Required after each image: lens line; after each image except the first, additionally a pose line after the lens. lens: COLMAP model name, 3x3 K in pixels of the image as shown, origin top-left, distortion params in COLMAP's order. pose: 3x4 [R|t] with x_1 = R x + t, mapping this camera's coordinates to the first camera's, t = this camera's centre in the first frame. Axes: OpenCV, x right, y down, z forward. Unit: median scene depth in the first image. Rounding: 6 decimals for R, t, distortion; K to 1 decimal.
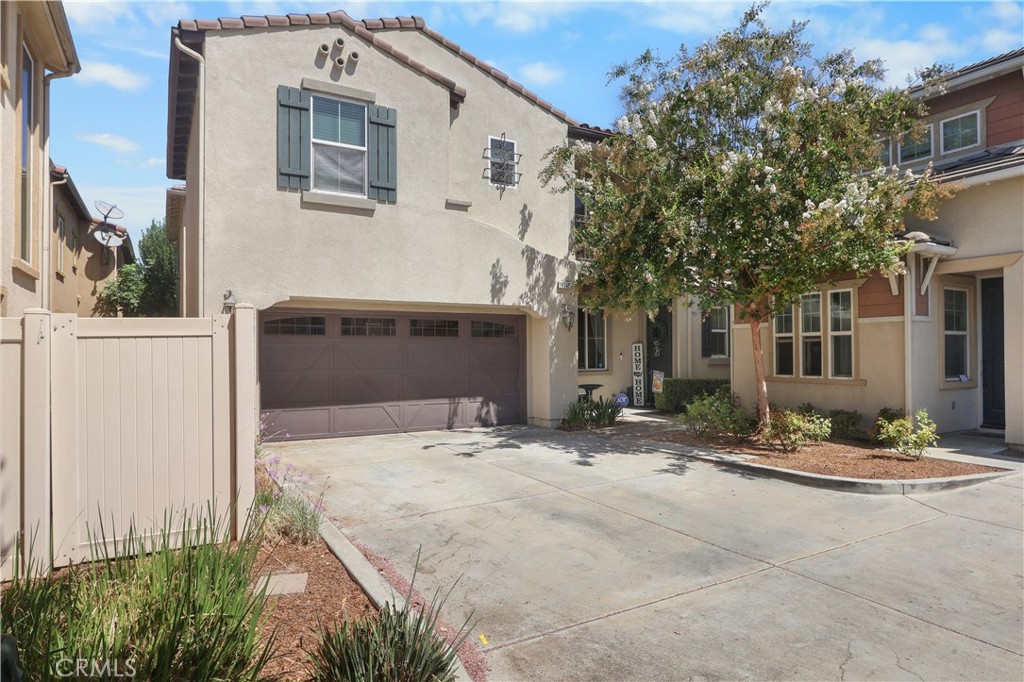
lens RADIAL K [[603.2, 0, 511.7], [0, 603.2, 344.1], [0, 0, 1]] dist [0.000359, 0.000004]
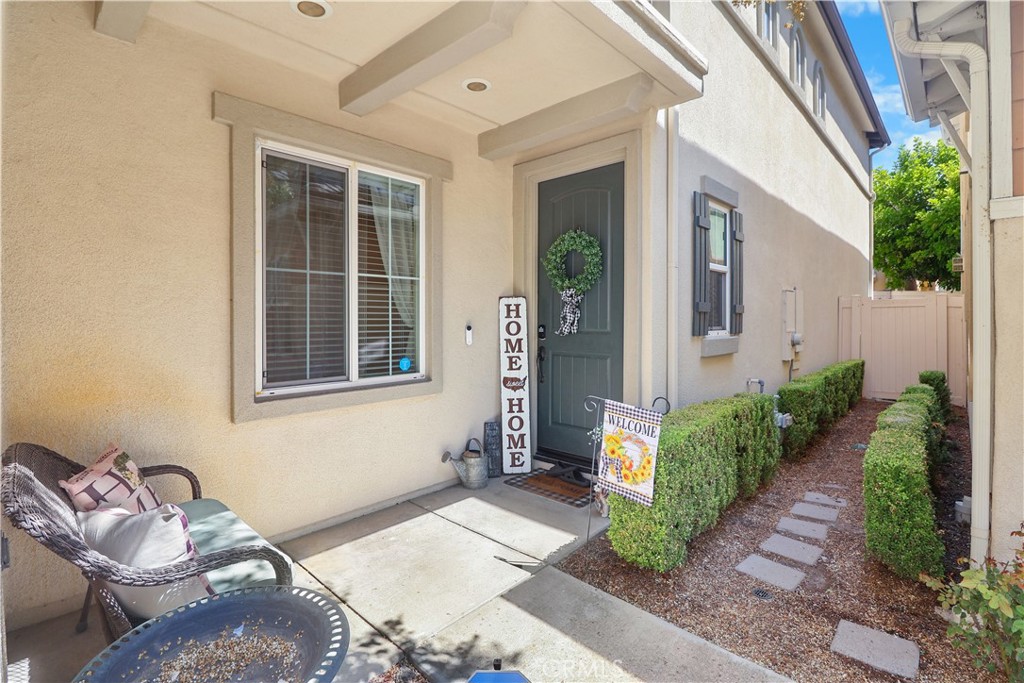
lens RADIAL K [[476.9, 0, 513.7], [0, 476.9, 313.7], [0, 0, 1]] dist [0.000041, 0.000001]
pose [[0.957173, -0.000513, 0.289515, 0.127798], [-0.002651, 0.999941, 0.010535, 0.005727], [-0.289503, -0.010851, 0.957115, 0.733275]]
